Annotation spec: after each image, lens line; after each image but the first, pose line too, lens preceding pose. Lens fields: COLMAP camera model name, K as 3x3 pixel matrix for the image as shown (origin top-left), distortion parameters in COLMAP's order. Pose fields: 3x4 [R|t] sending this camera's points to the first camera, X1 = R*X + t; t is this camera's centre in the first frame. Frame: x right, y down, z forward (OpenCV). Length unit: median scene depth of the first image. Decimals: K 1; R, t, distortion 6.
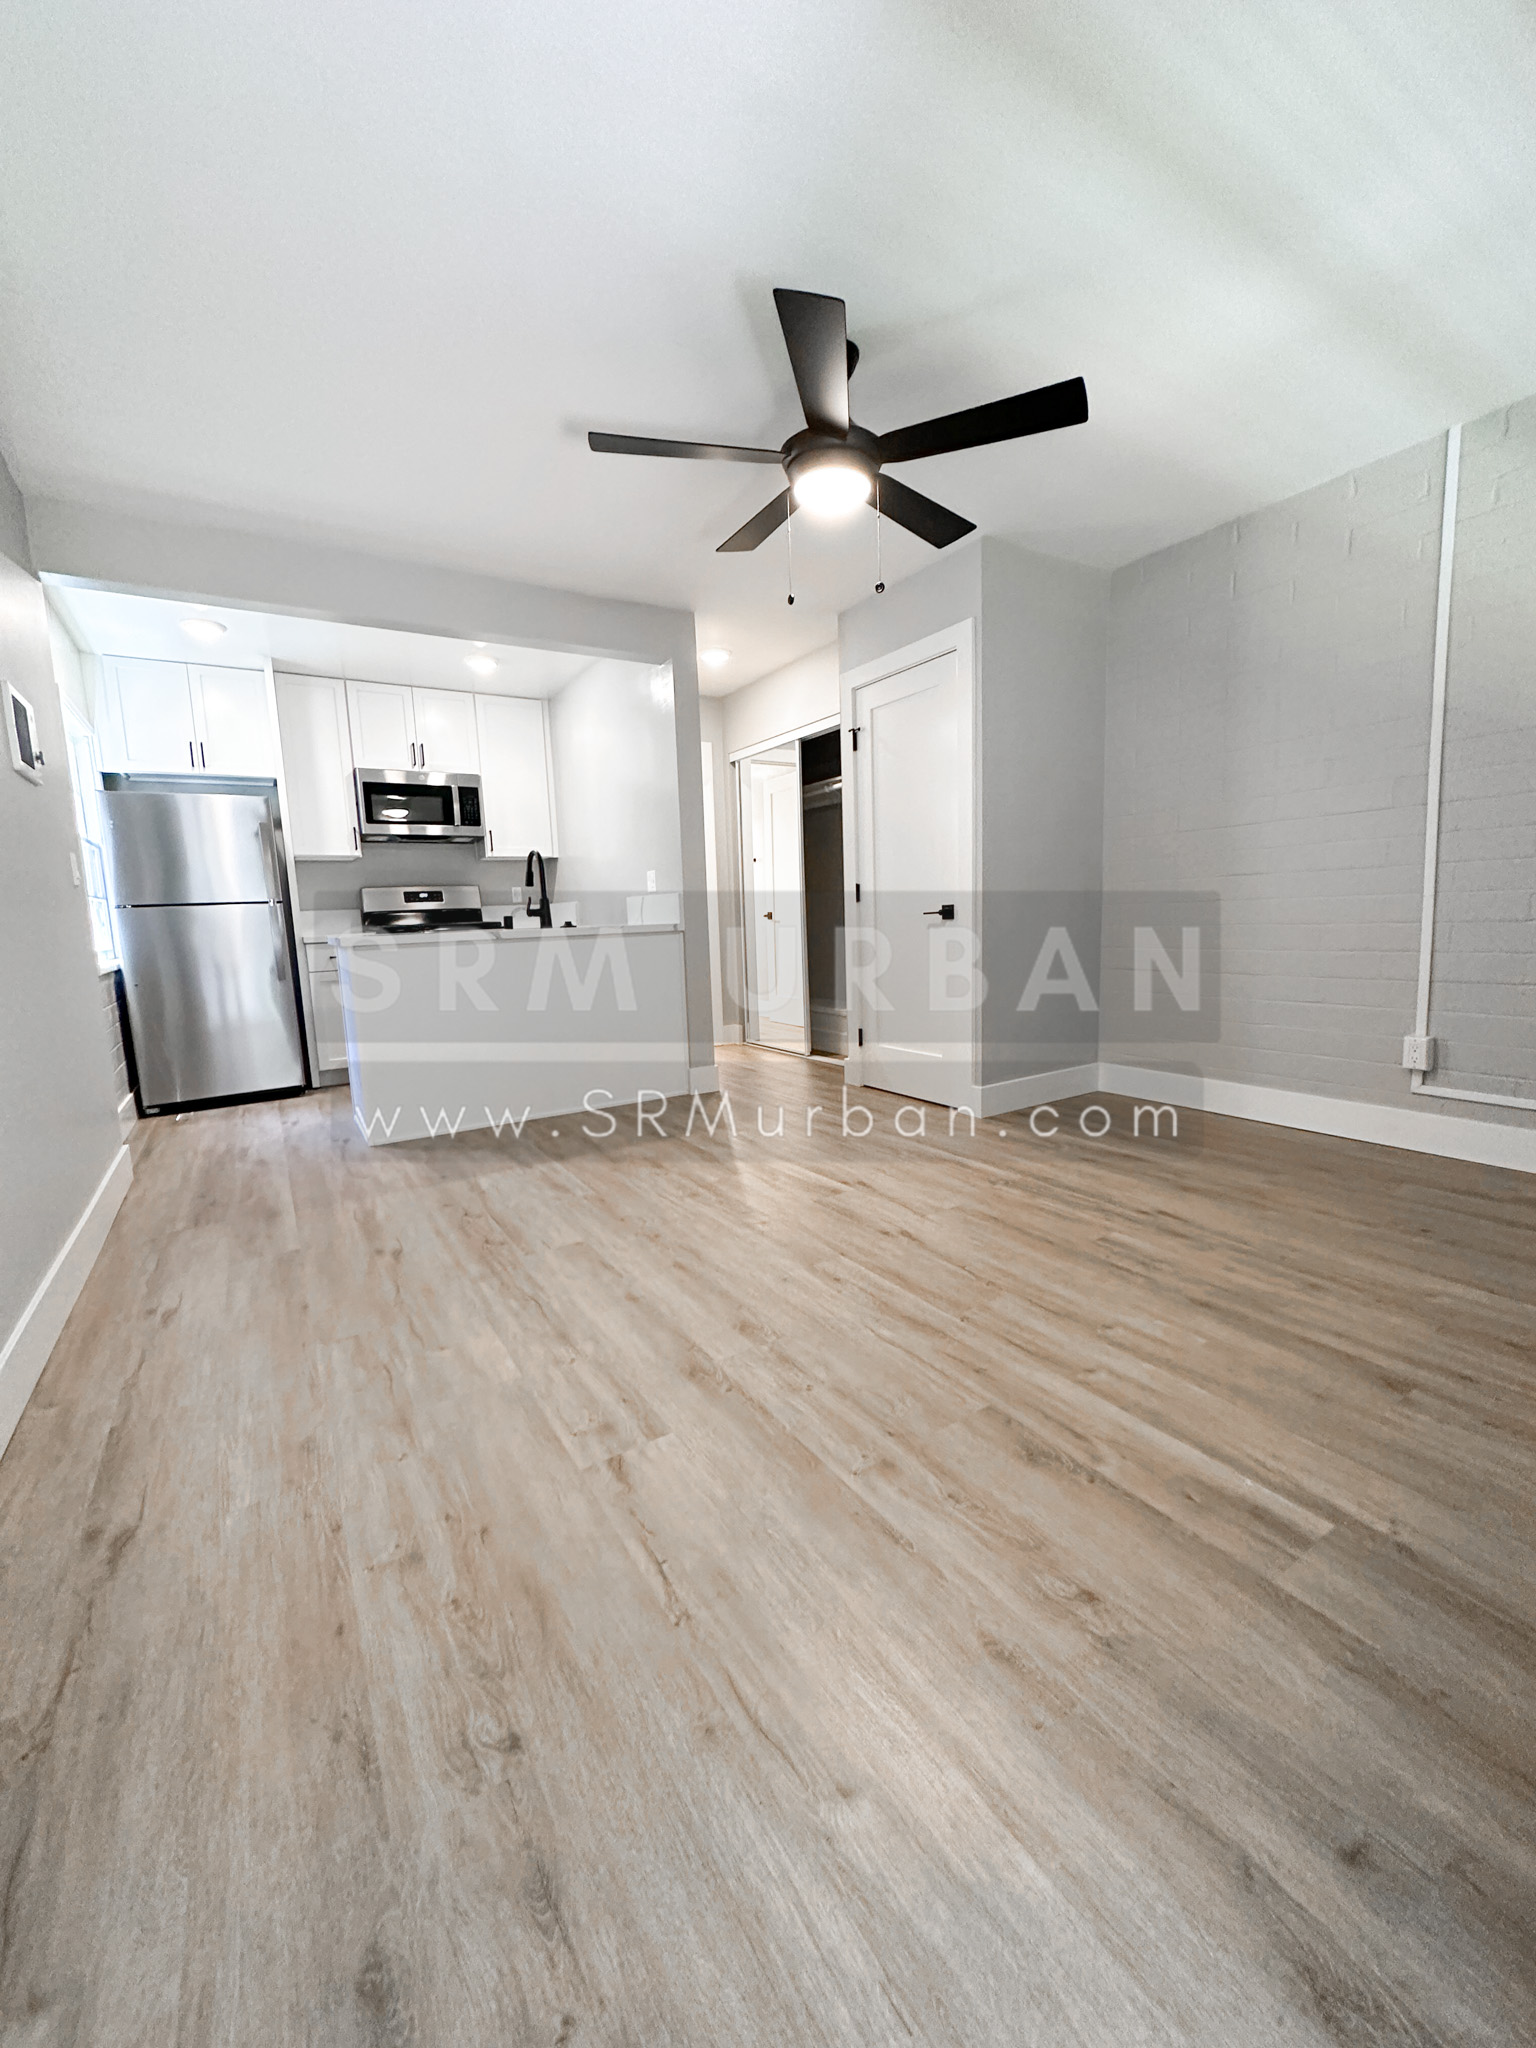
lens RADIAL K [[812.9, 0, 765.0], [0, 812.9, 1025.9], [0, 0, 1]] dist [-0.003006, 0.000452]
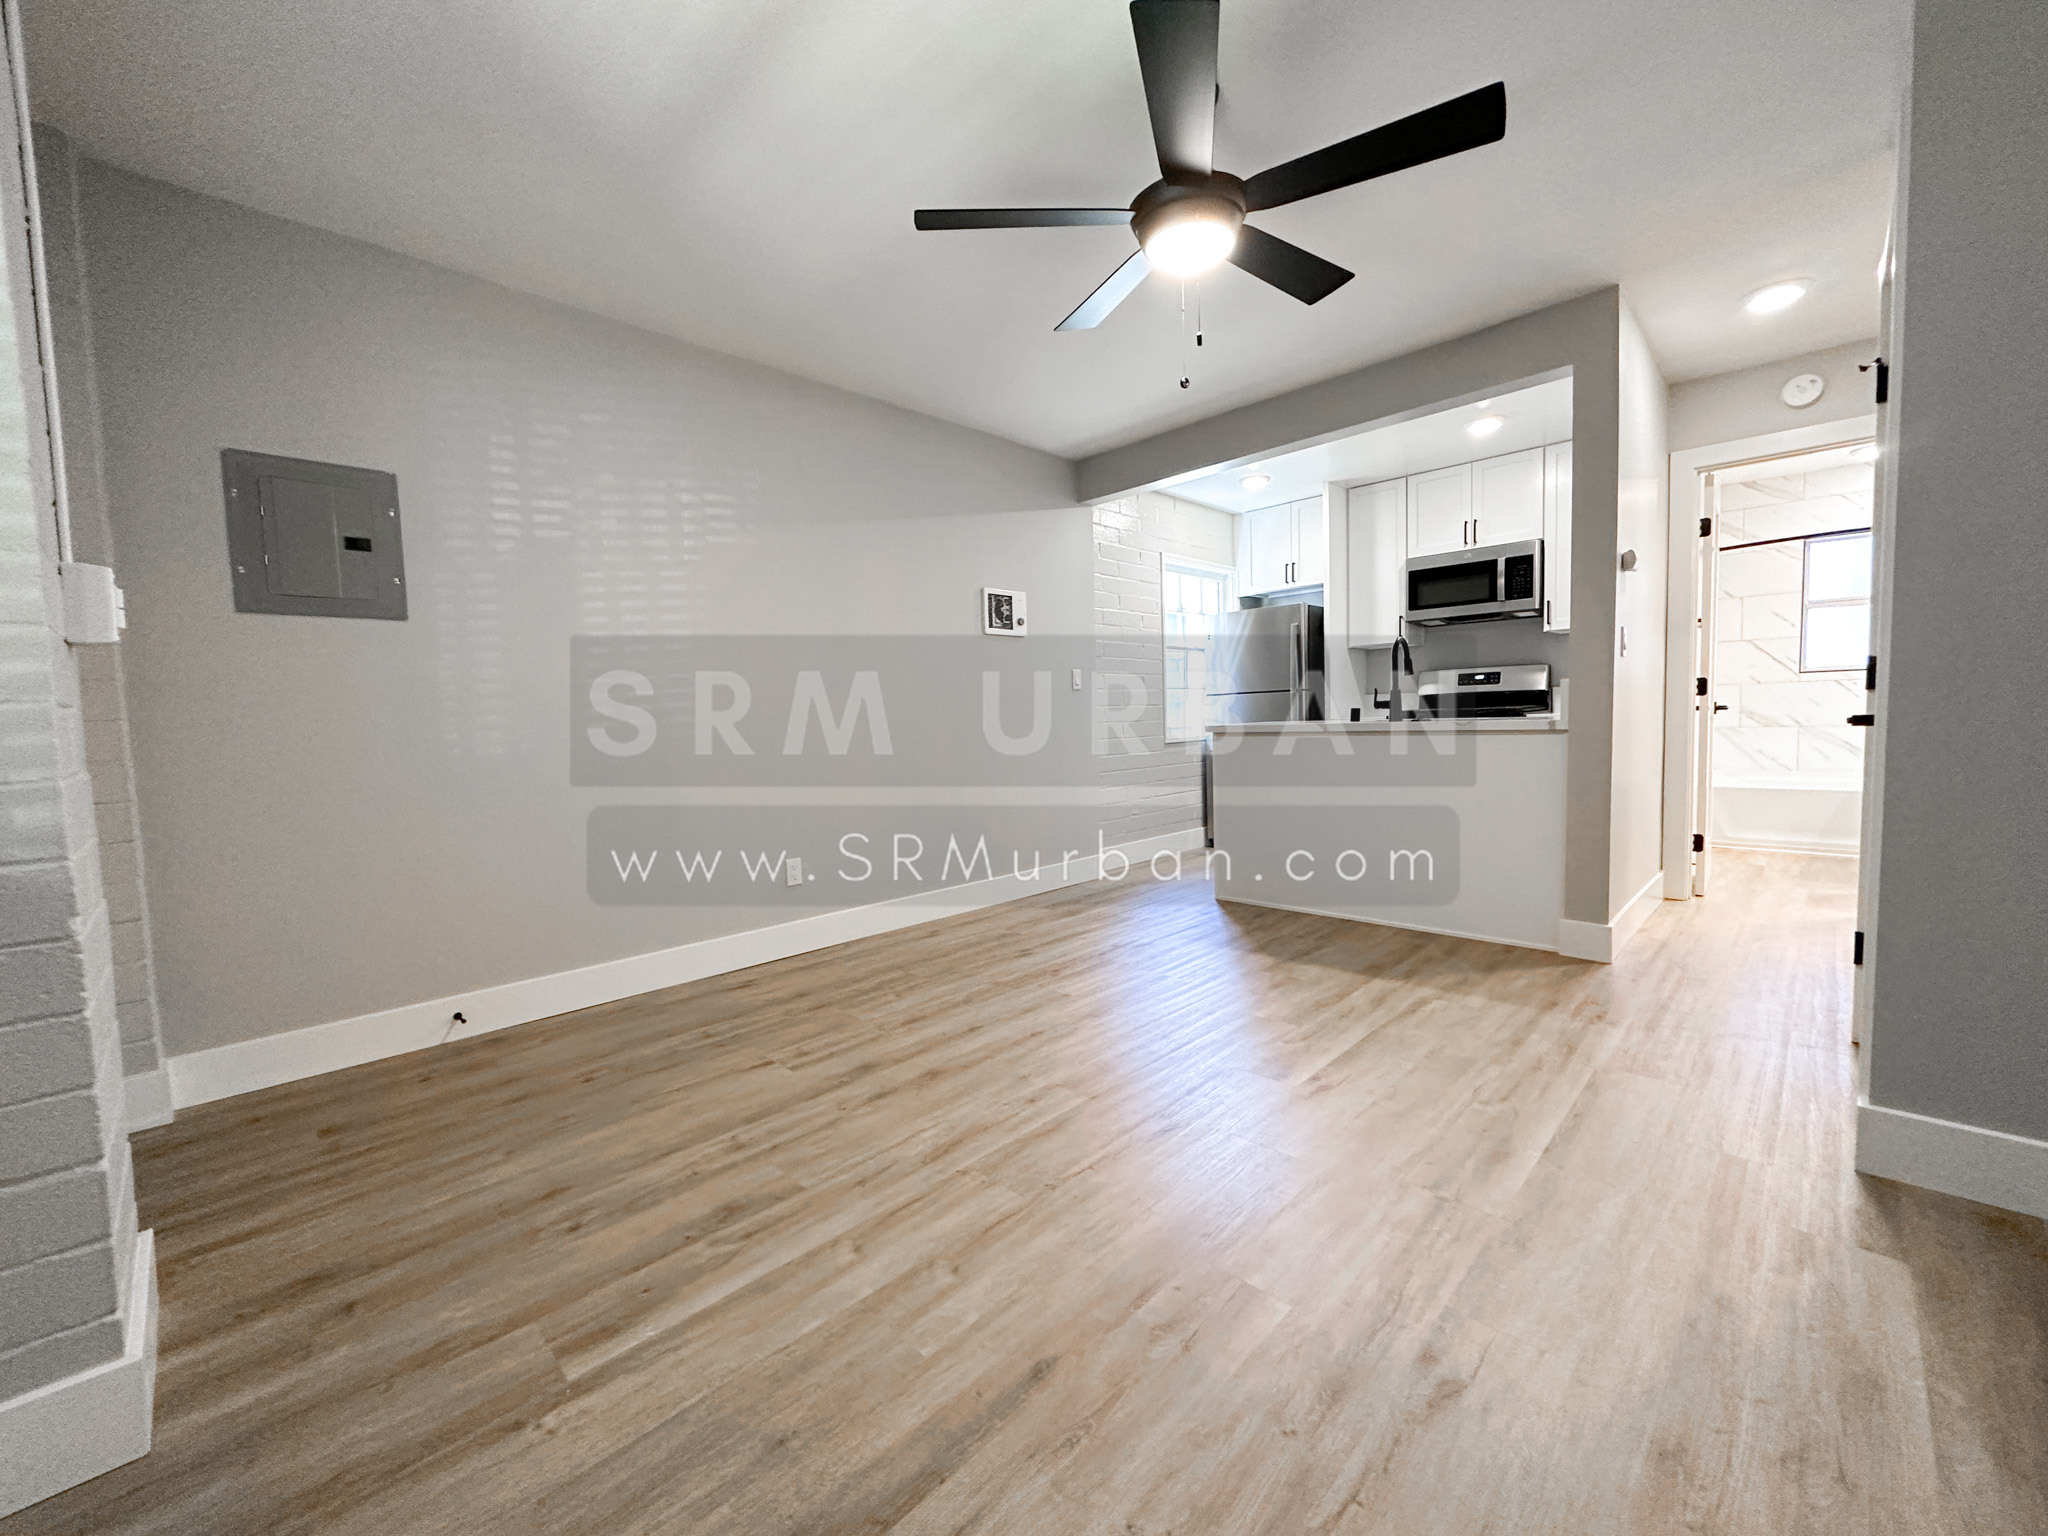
lens RADIAL K [[812.9, 0, 1023.2], [0, 812.9, 768.6], [0, 0, 1]] dist [-0.003006, 0.000452]
pose [[0.226001, 0.091648, -0.969806, 1.015324], [-0.113678, 0.991244, 0.067183, -0.154380], [0.967471, 0.095063, 0.234441, 0.725526]]
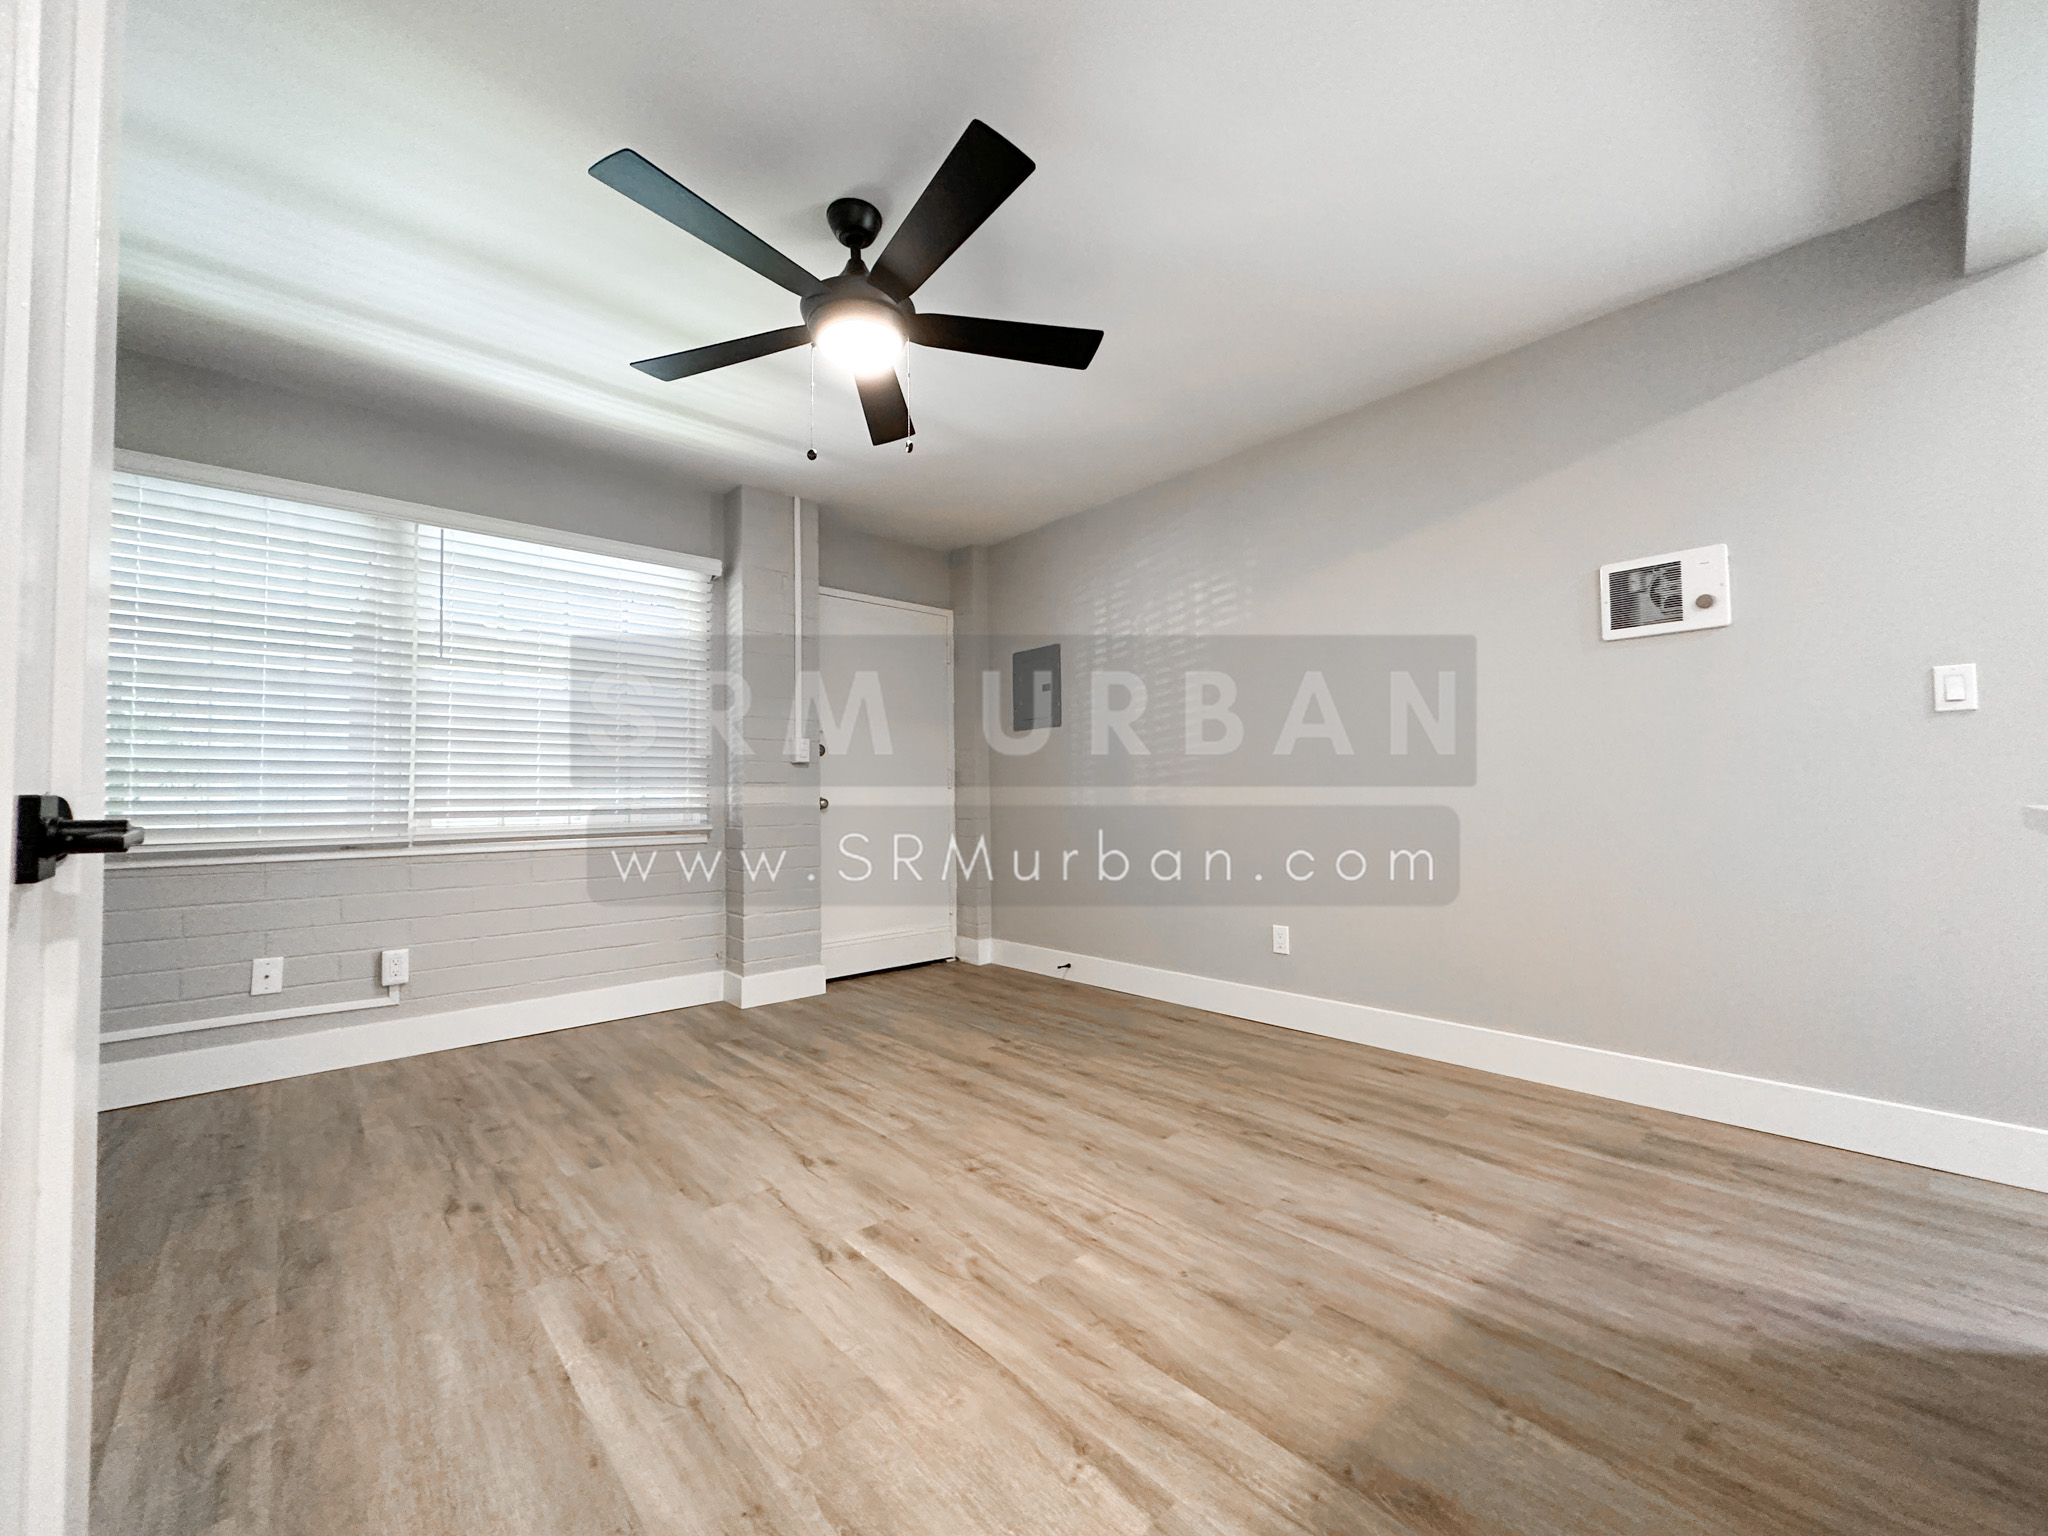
lens RADIAL K [[812.9, 0, 1021.3], [0, 812.9, 770.6], [0, 0, 1]] dist [-0.003006, 0.000452]
pose [[-0.983966, 0.042279, -0.173273, 0.089429], [0.024071, 0.994089, 0.105869, -0.296488], [0.176725, 0.100001, -0.979167, 2.133888]]
